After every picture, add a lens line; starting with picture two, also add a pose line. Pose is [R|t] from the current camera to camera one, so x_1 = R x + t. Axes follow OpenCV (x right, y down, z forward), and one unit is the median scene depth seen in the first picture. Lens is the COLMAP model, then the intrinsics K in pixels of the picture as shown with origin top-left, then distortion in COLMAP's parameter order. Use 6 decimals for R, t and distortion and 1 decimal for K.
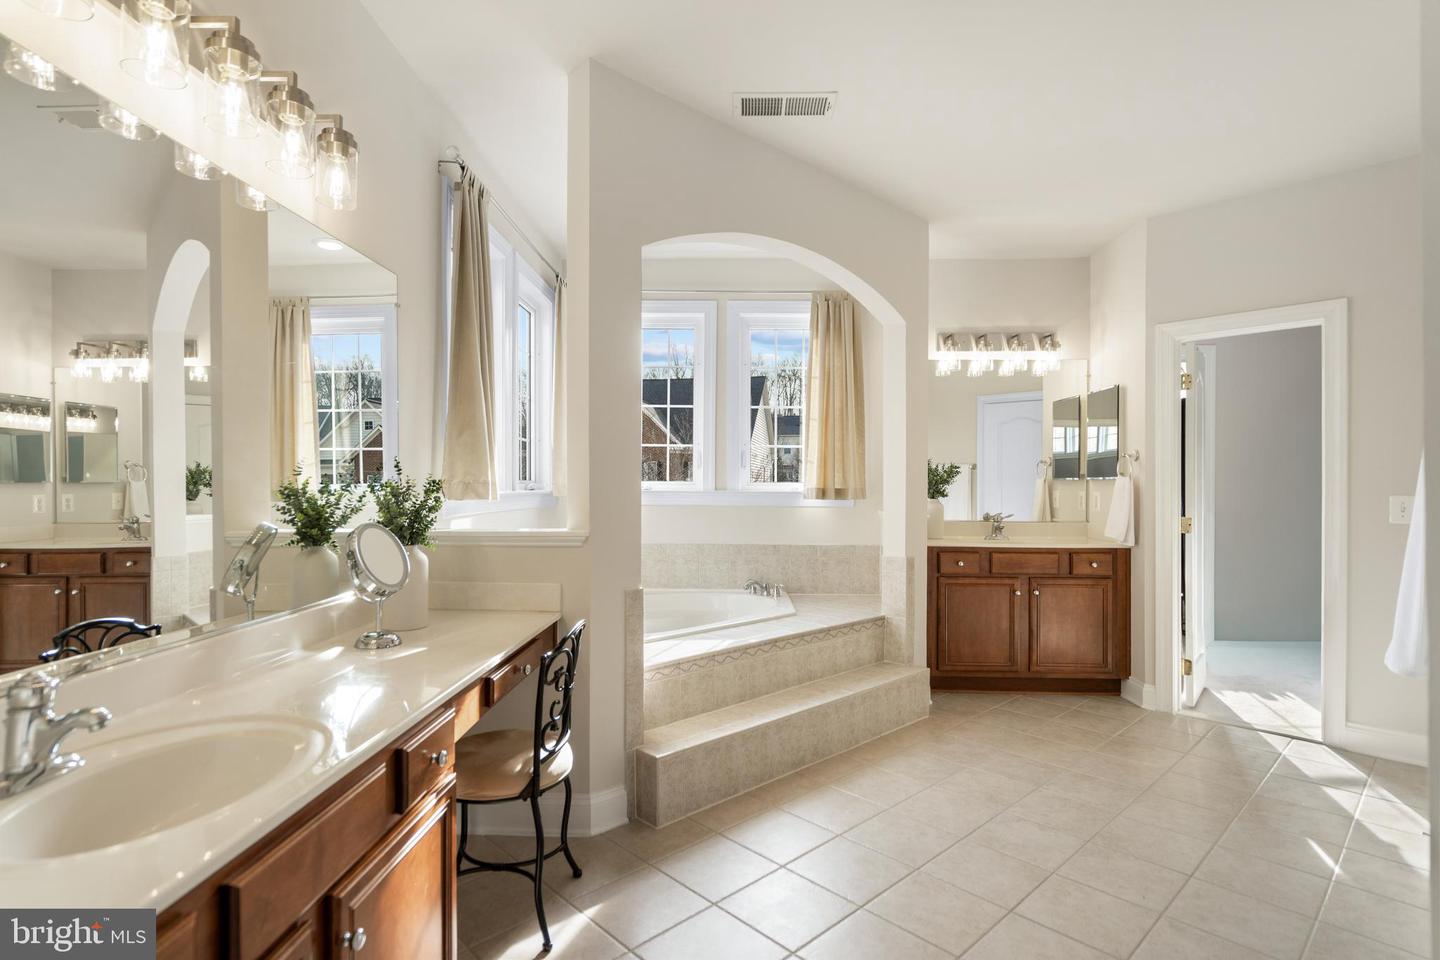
lens RADIAL K [[733.7, 0, 720.7], [0, 733.7, 487.6], [0, 0, 1]] dist [-0.001018, -0.000057]
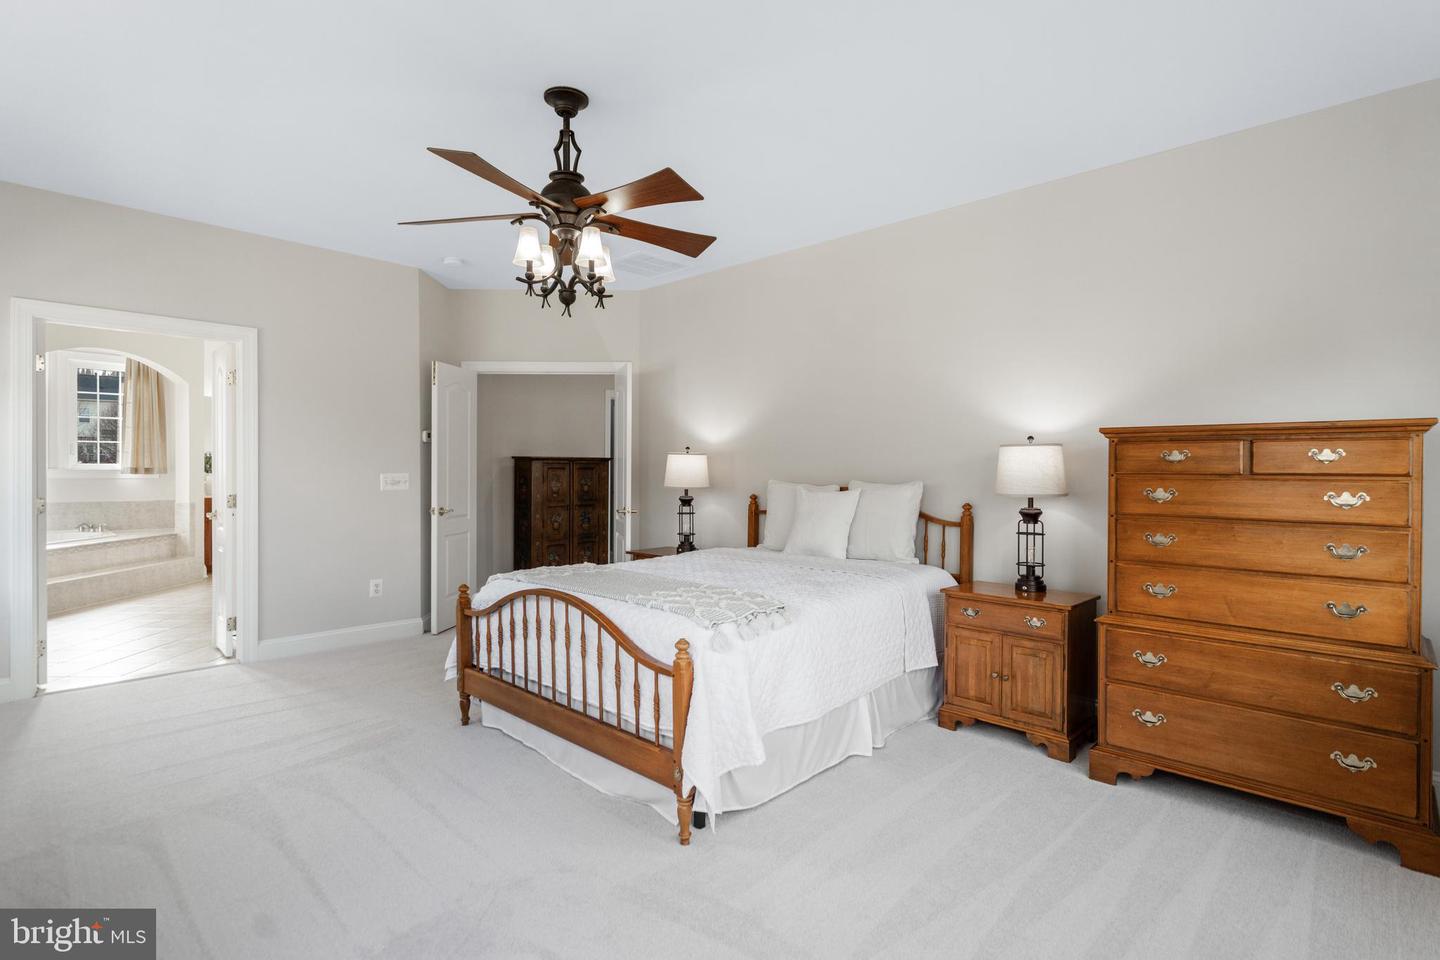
lens RADIAL K [[703.0, 0, 720.0], [0, 703.0, 474.6], [0, 0, 1]] dist [0.000717, 0.000516]
pose [[0.677858, -0.009907, 0.735126, -0.146825], [-0.004593, 0.999833, 0.017710, -0.018405], [-0.735178, -0.015381, 0.677699, -1.141511]]
